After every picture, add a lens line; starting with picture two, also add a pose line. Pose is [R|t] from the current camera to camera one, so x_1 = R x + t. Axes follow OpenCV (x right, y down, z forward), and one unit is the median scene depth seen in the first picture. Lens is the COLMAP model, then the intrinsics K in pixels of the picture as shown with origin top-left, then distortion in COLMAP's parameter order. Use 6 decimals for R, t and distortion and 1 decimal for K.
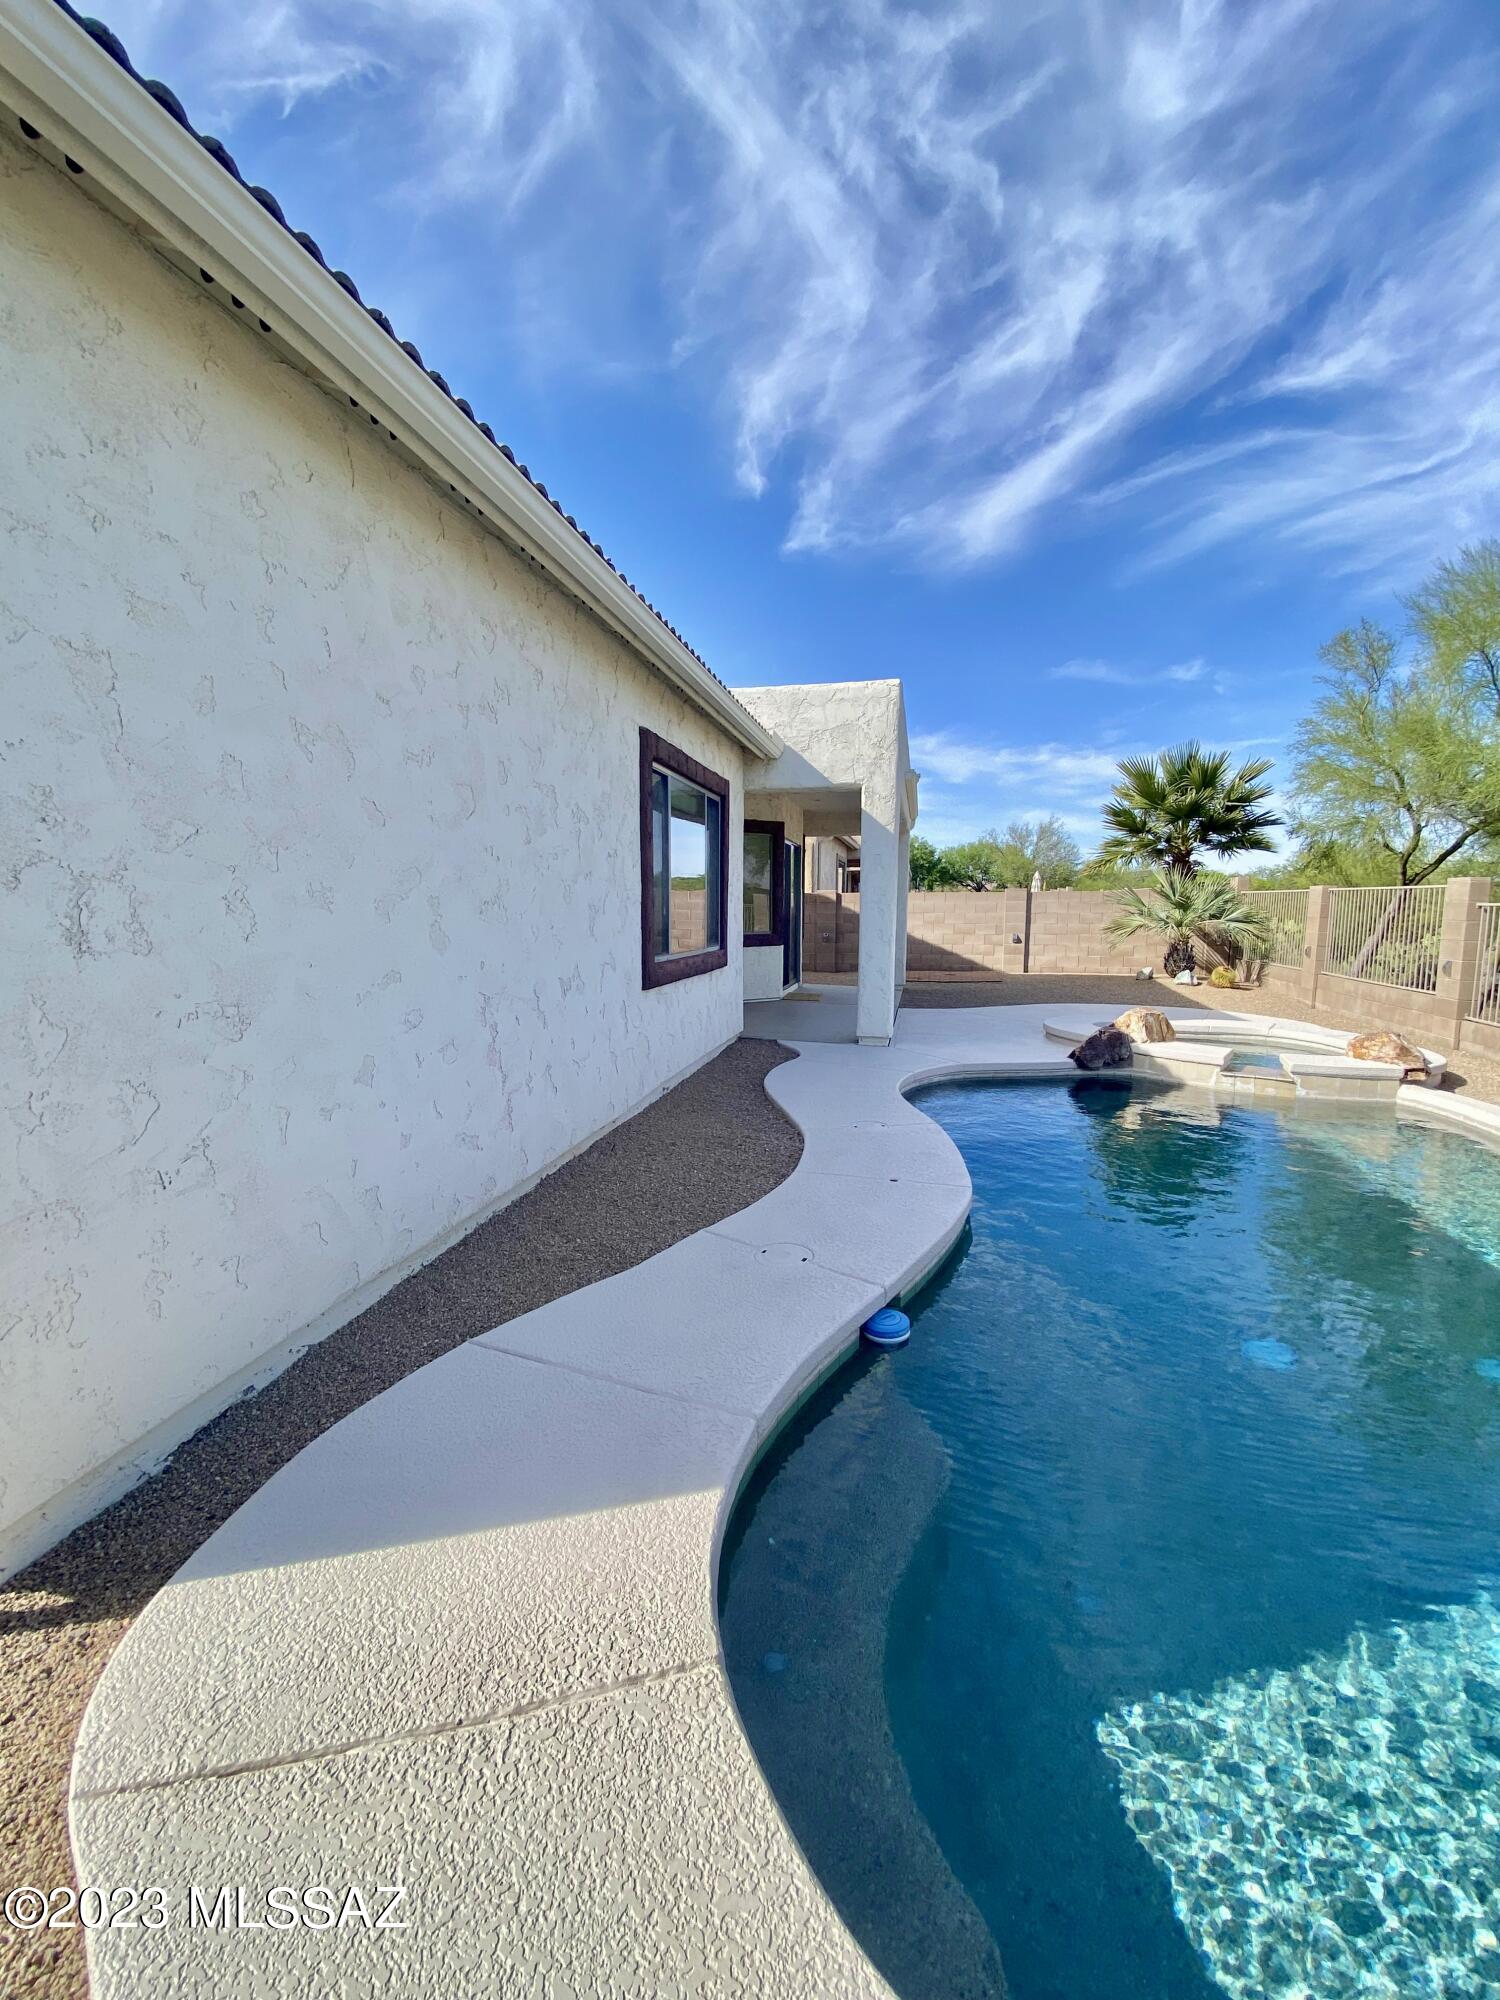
lens RADIAL K [[816.5, 0, 760.9], [0, 816.5, 1007.3], [0, 0, 1]] dist [0.010733, -0.016662]
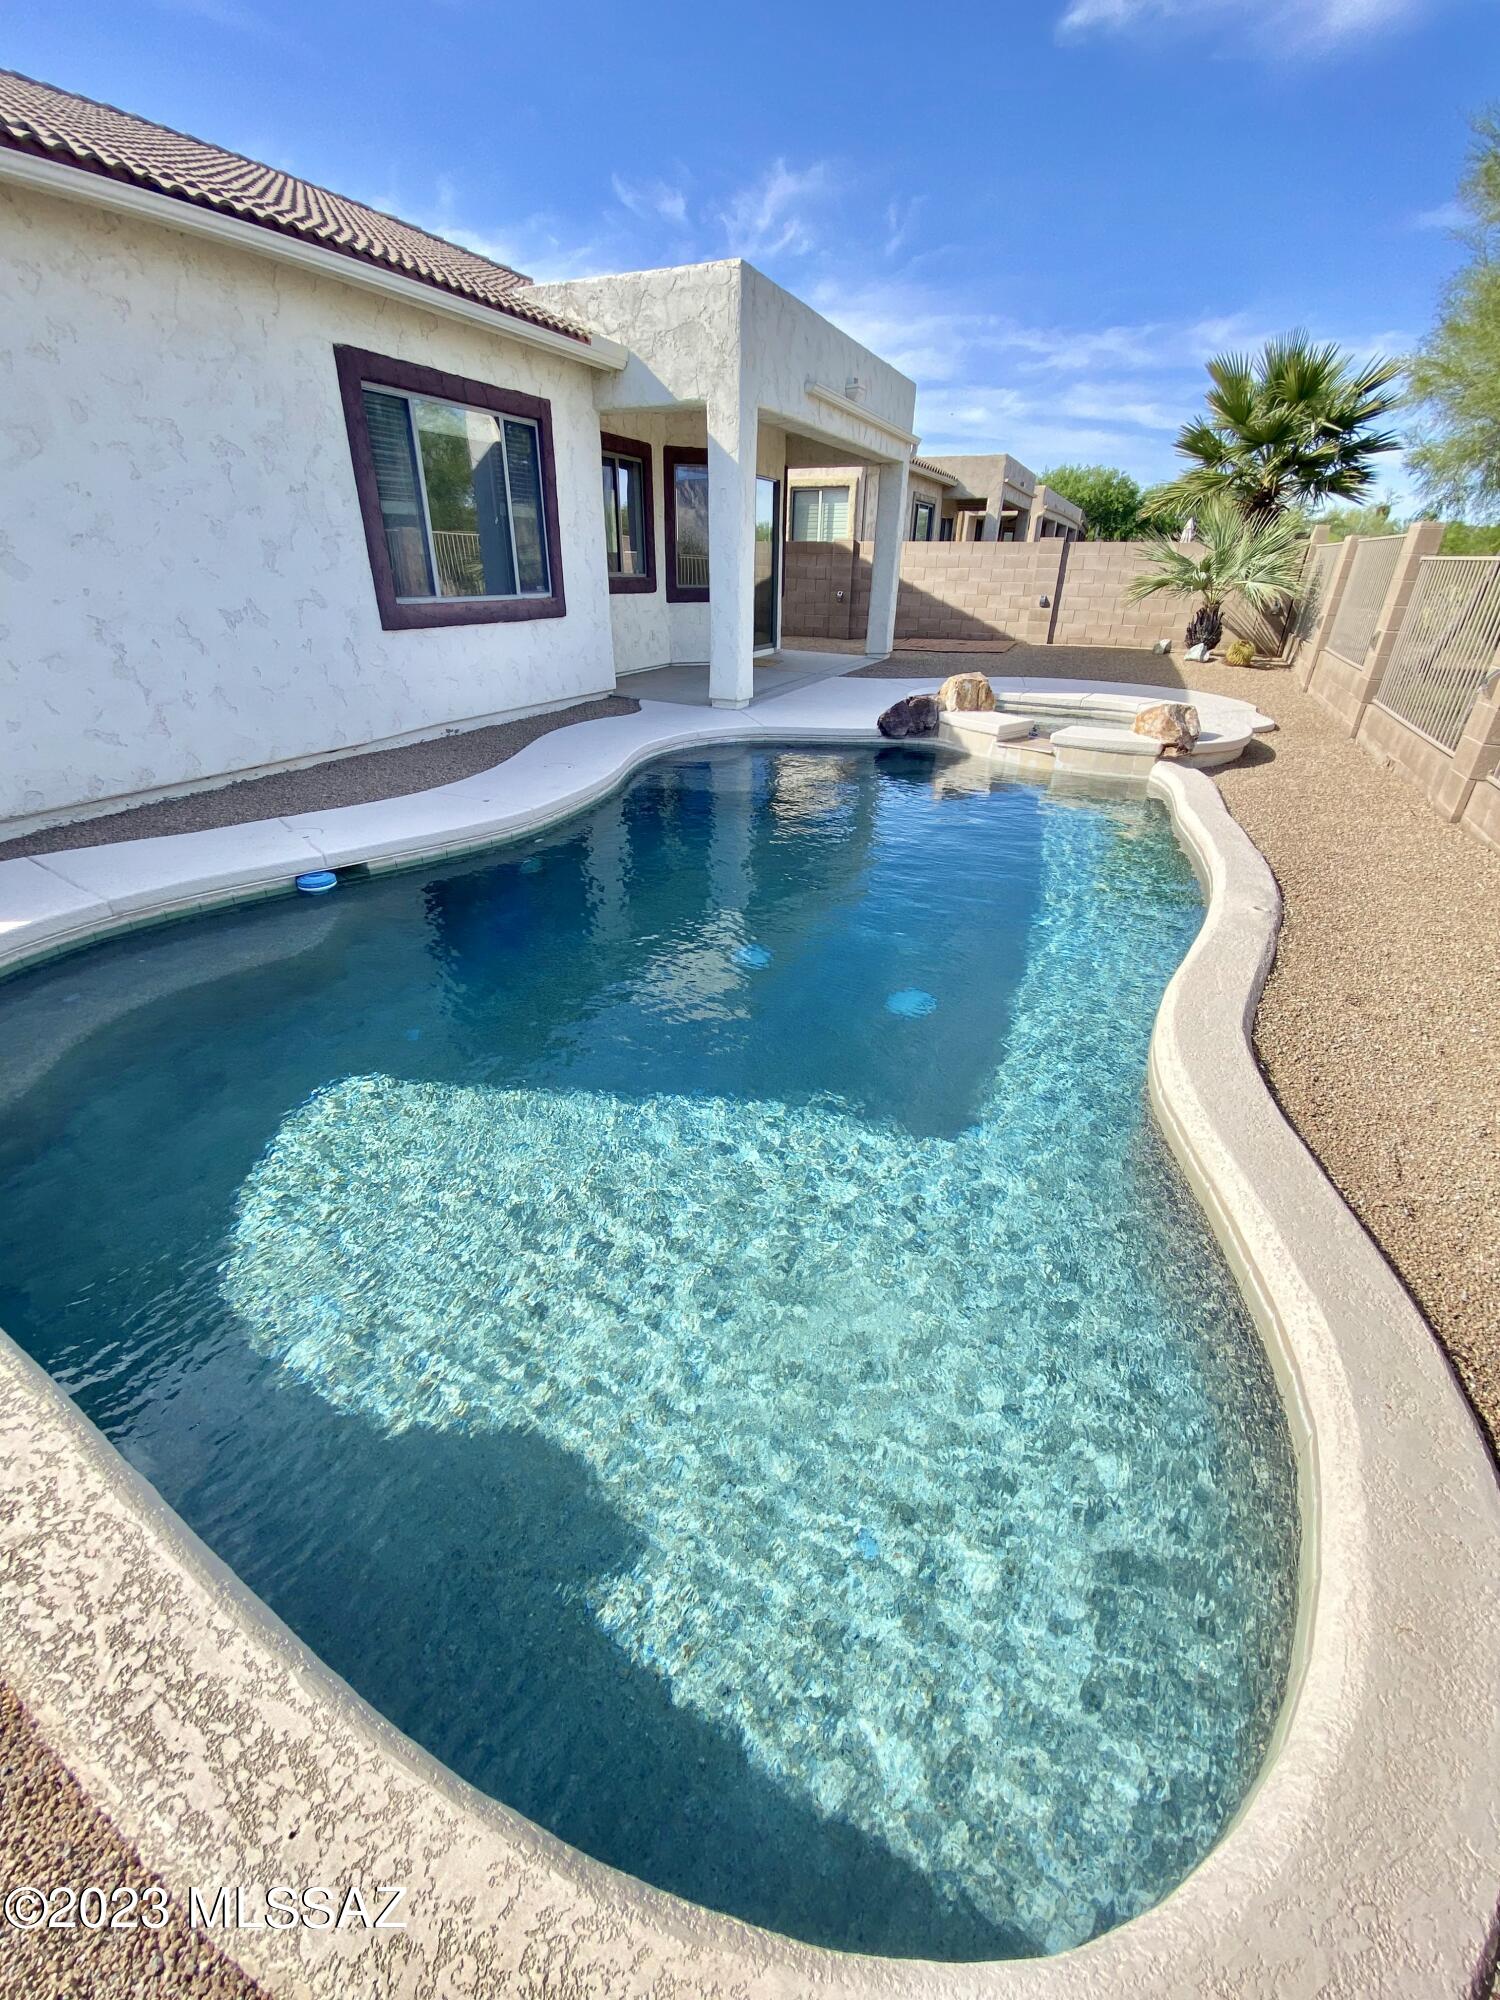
lens RADIAL K [[816.5, 0, 760.9], [0, 816.5, 1007.3], [0, 0, 1]] dist [0.010733, -0.016662]
pose [[0.977895, 0.106447, -0.179972, 1.325018], [-0.033817, 0.929899, 0.366257, 0.067449], [0.206343, -0.352075, 0.912943, -0.199248]]
